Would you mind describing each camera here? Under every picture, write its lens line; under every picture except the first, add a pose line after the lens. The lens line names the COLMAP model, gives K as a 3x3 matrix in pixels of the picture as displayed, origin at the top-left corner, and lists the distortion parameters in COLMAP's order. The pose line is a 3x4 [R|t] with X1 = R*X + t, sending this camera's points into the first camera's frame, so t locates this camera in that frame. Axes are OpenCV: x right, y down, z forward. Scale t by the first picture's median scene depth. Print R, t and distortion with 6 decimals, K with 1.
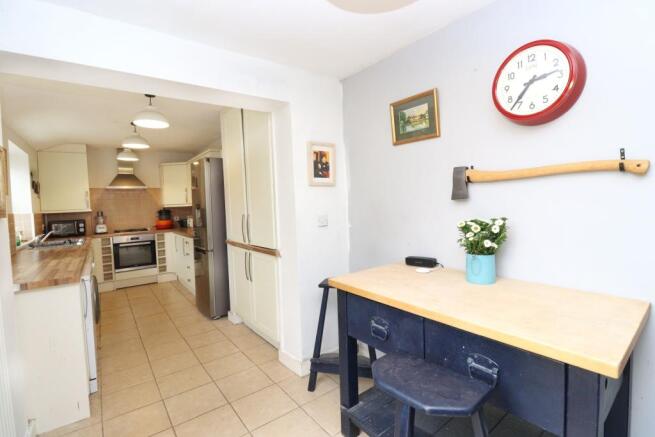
lens RADIAL K [[301.2, 0, 331.9], [0, 301.2, 213.9], [0, 0, 1]] dist [0.002803, -0.014732]
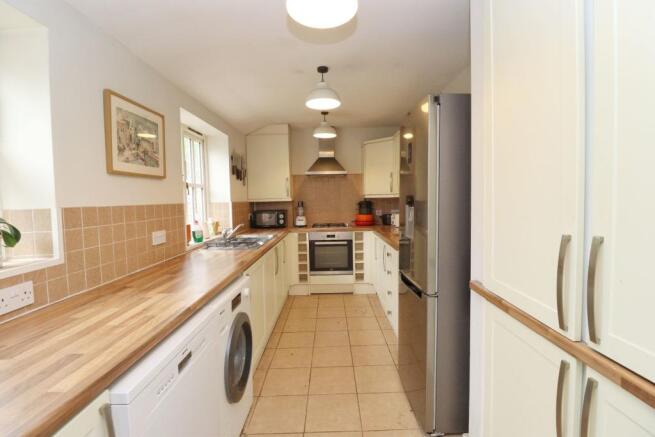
lens RADIAL K [[301.2, 0, 331.9], [0, 301.2, 213.9], [0, 0, 1]] dist [0.002803, -0.014732]
pose [[0.796708, 0.054309, -0.601919, -0.213572], [-0.035495, 0.998440, 0.043103, -0.015968], [0.603321, -0.012975, 0.797393, 0.452294]]
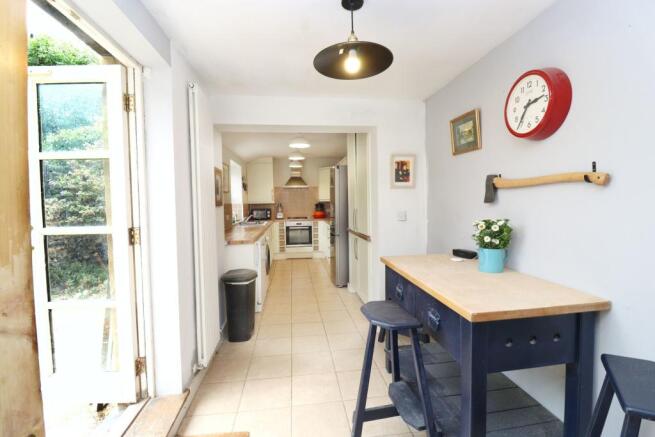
lens RADIAL K [[301.2, 0, 331.9], [0, 301.2, 213.9], [0, 0, 1]] dist [0.002803, -0.014732]
pose [[0.862973, 0.044558, -0.503282, 0.207321], [-0.036798, 0.999001, 0.025350, -0.004648], [0.503908, -0.003356, 0.863751, -0.139319]]
